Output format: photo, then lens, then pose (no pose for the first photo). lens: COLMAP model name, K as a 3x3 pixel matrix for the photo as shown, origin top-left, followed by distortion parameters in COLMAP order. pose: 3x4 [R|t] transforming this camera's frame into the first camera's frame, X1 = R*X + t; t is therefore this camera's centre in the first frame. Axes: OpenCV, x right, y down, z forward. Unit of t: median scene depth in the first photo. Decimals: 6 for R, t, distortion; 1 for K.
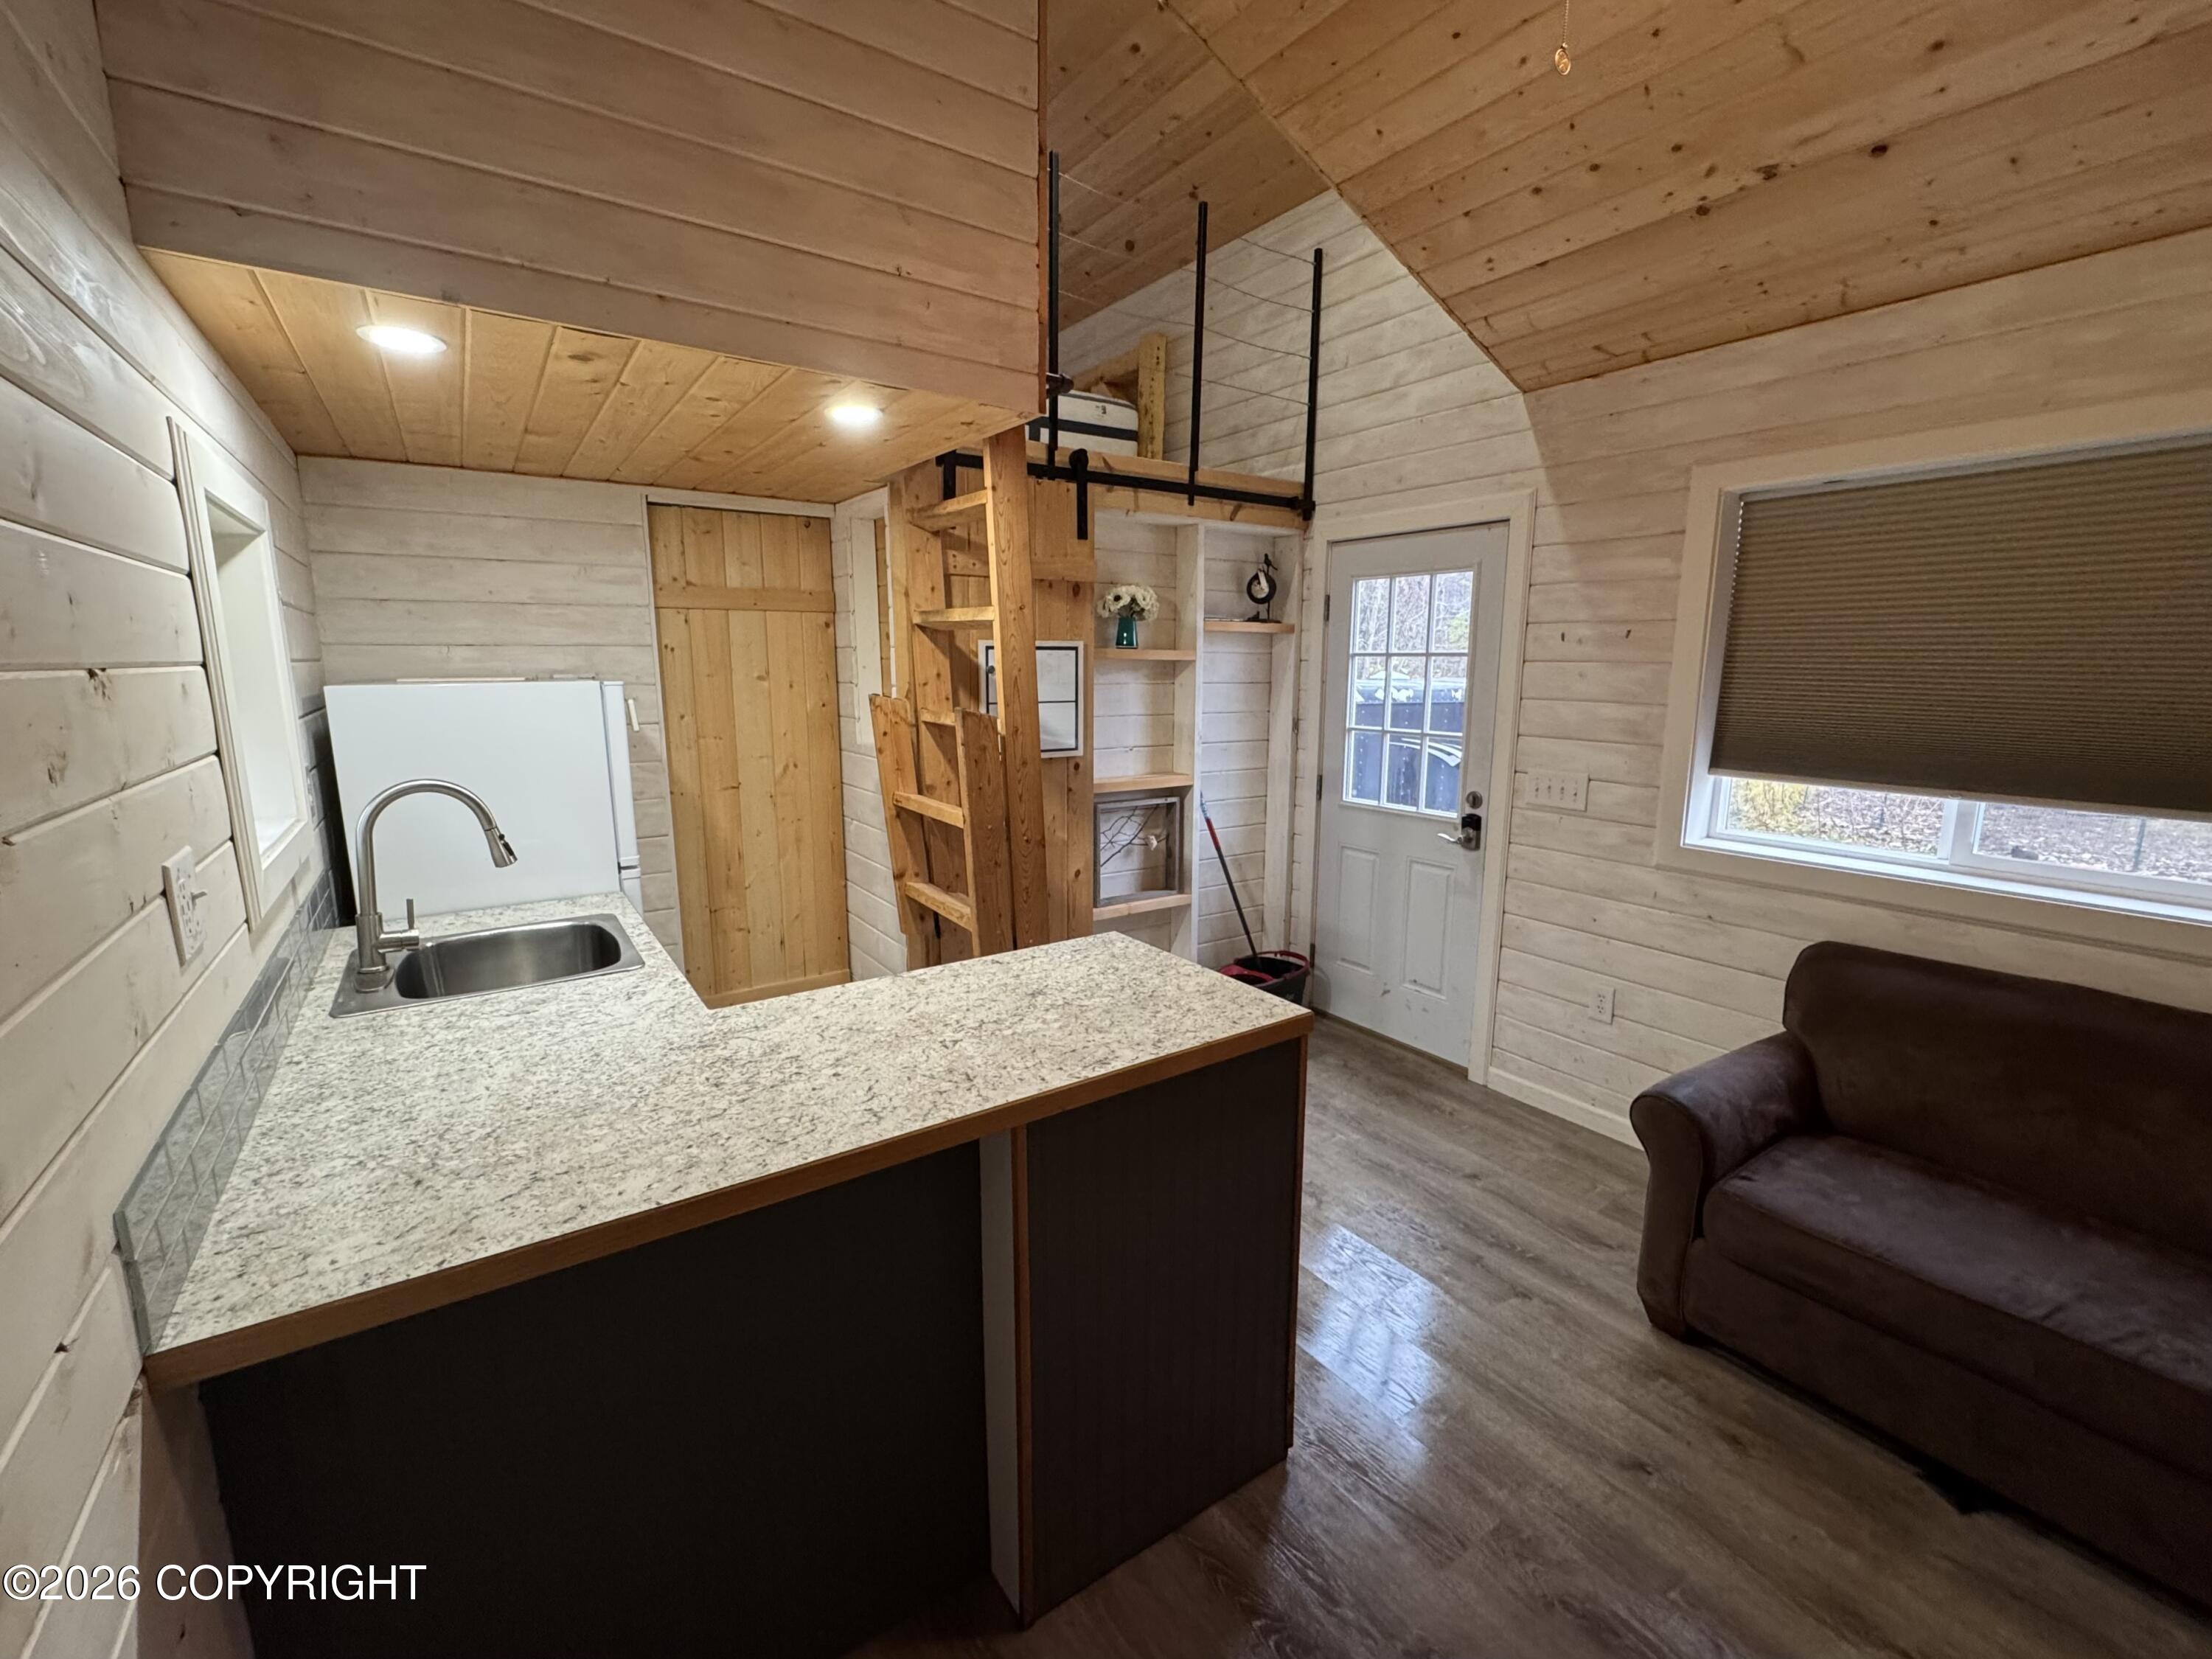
lens RADIAL K [[943.2, 0, 1106.0], [0, 943.2, 829.5], [0, 0, 1]] dist [-0.000704, -0.000011]
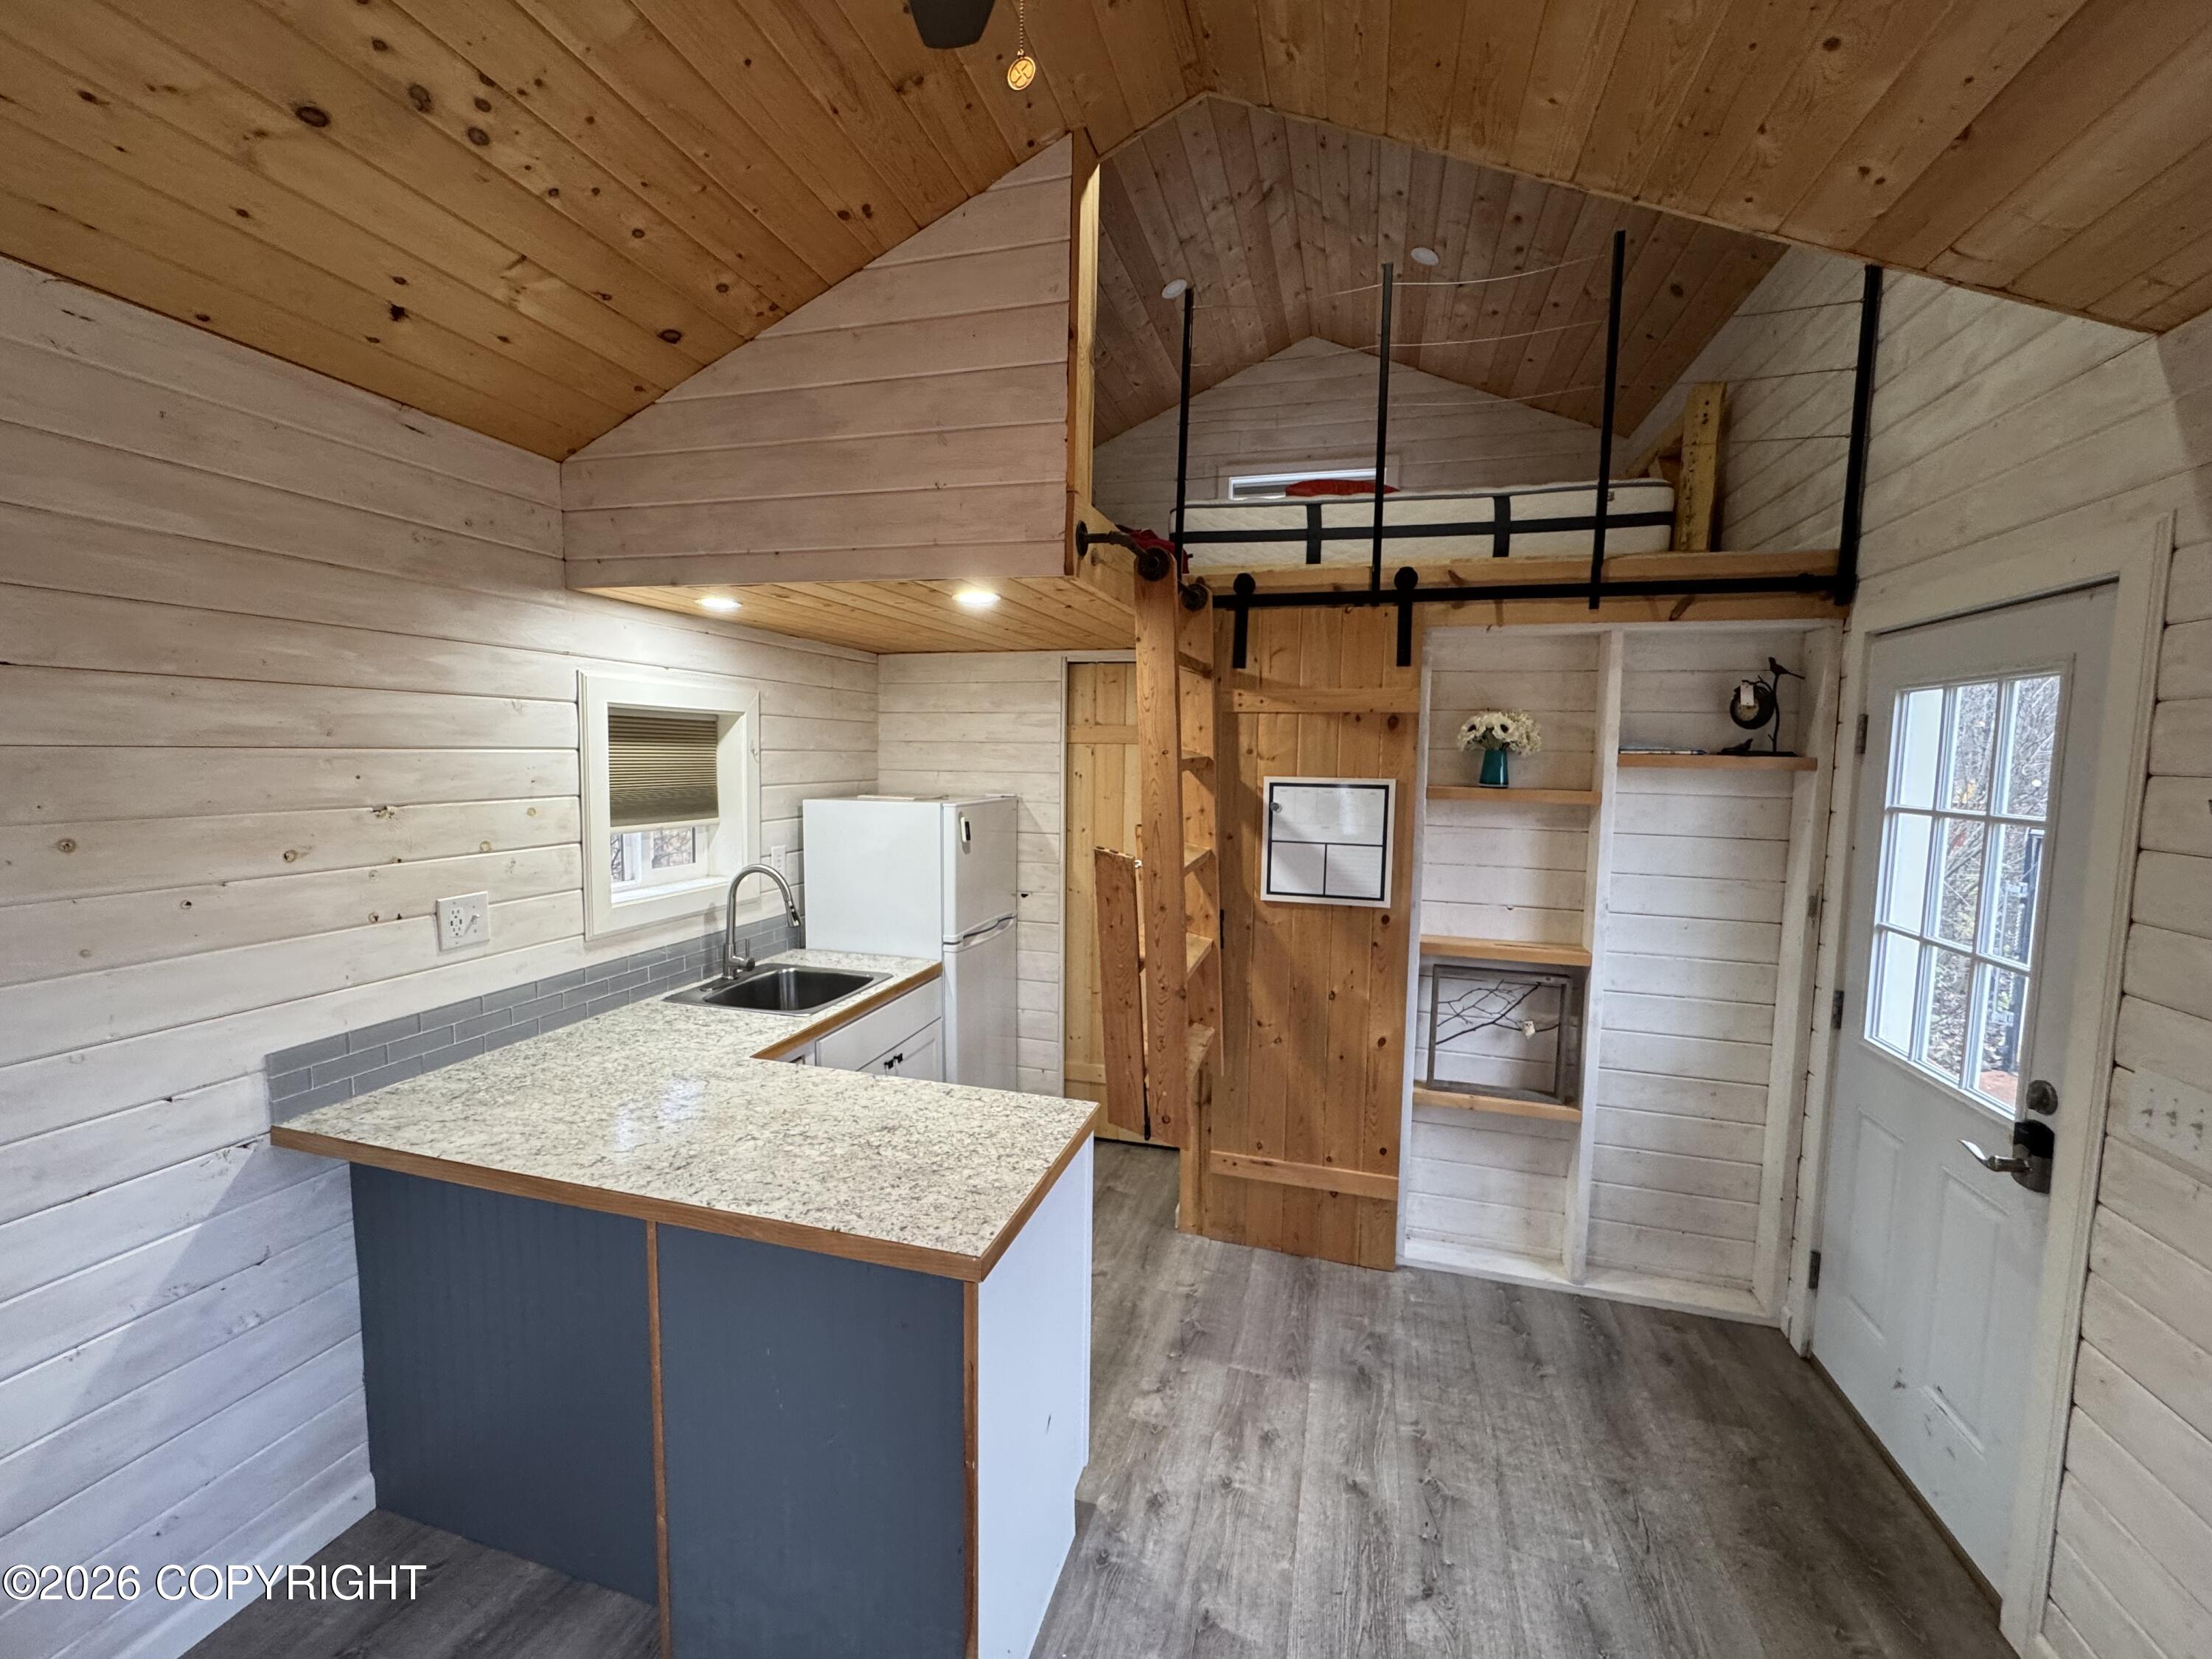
lens RADIAL K [[885.4, 0, 1106.0], [0, 885.4, 829.5], [0, 0, 1]] dist [-0.002073, -0.000157]
pose [[0.636497, 0.076446, -0.767482, 0.495937], [-0.152018, 0.987990, -0.027663, -0.100889], [0.756150, 0.134279, 0.640474, 0.309237]]
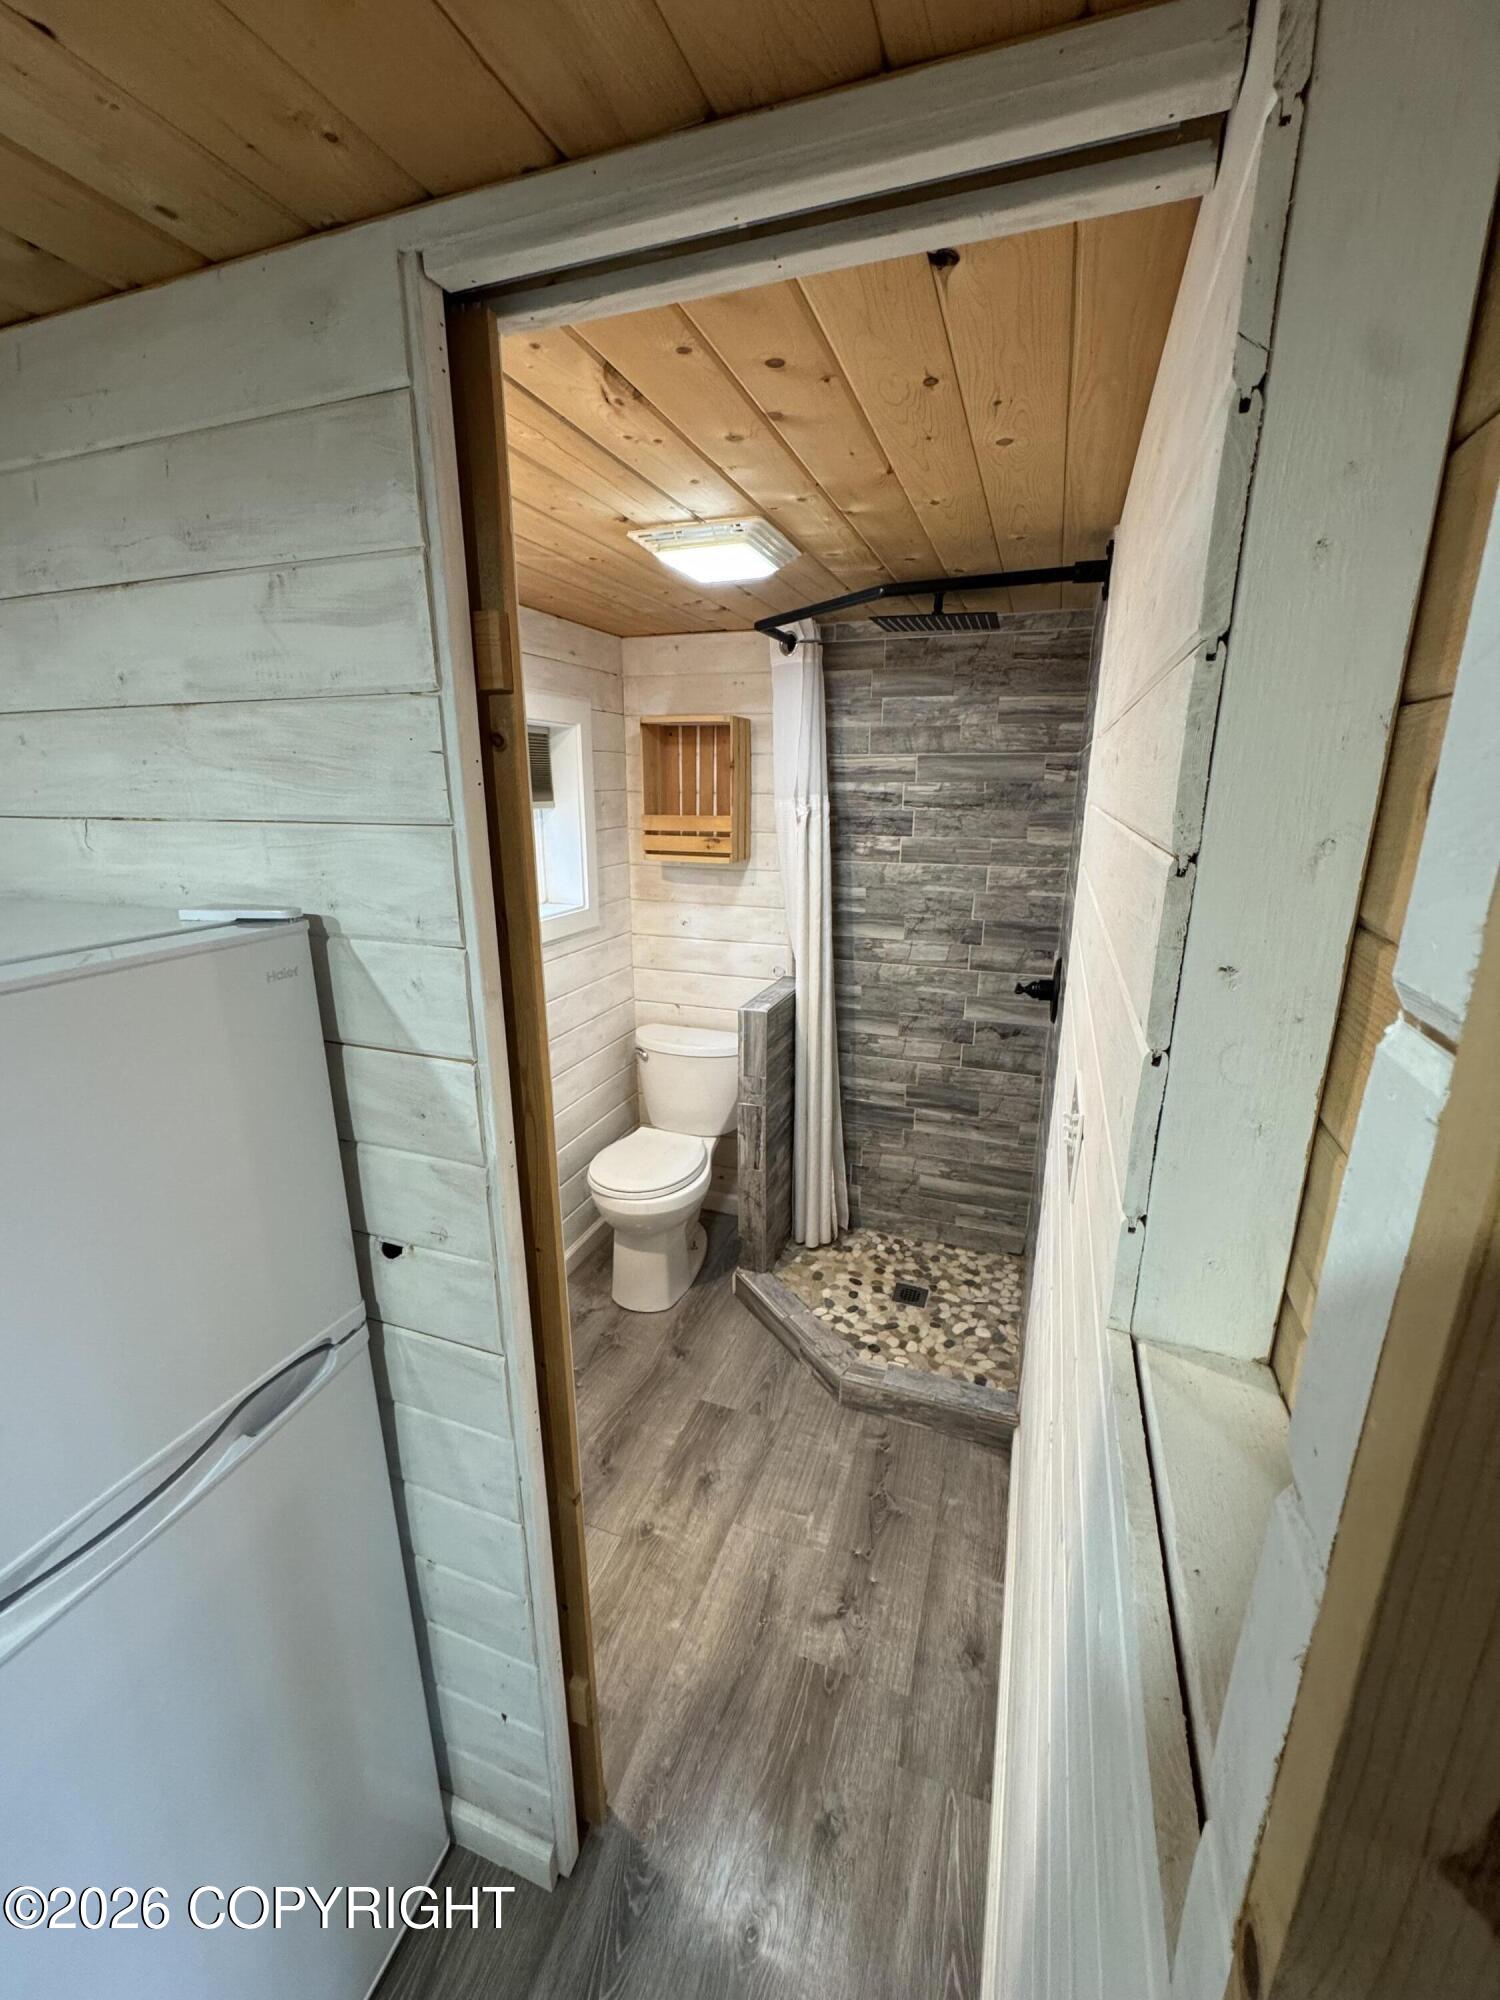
lens RADIAL K [[800.6, 0, 750.0], [0, 800.6, 1000.0], [0, 0, 1]] dist [-0.002073, -0.000157]
pose [[0.589049, 0.221018, -0.777285, -0.218187], [-0.144807, 0.975171, 0.167548, -0.205896], [0.795017, 0.013862, 0.606429, 0.959358]]
